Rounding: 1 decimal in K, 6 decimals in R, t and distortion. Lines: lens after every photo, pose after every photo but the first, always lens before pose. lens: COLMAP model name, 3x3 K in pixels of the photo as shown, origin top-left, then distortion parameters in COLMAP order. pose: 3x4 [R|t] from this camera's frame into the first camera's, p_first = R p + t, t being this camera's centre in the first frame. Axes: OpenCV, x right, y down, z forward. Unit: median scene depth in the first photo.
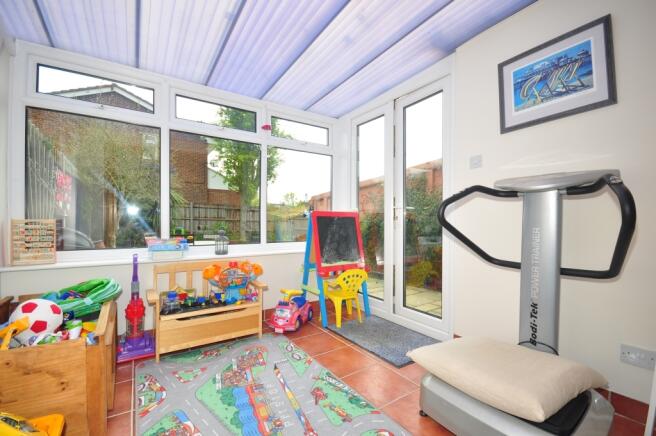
lens RADIAL K [[288.0, 0, 325.5], [0, 288.0, 222.5], [0, 0, 1]] dist [0.002308, 0.000226]
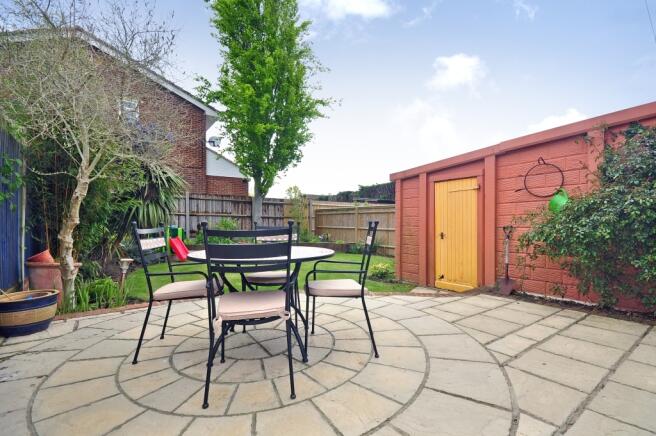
lens RADIAL K [[302.5, 0, 330.7], [0, 302.5, 219.0], [0, 0, 1]] dist [0.001053, 0.000122]
pose [[0.998333, -0.008856, 0.057030, -0.135124], [0.009455, 0.999903, -0.010241, 0.010392], [-0.056933, 0.010763, 0.998320, 0.195597]]
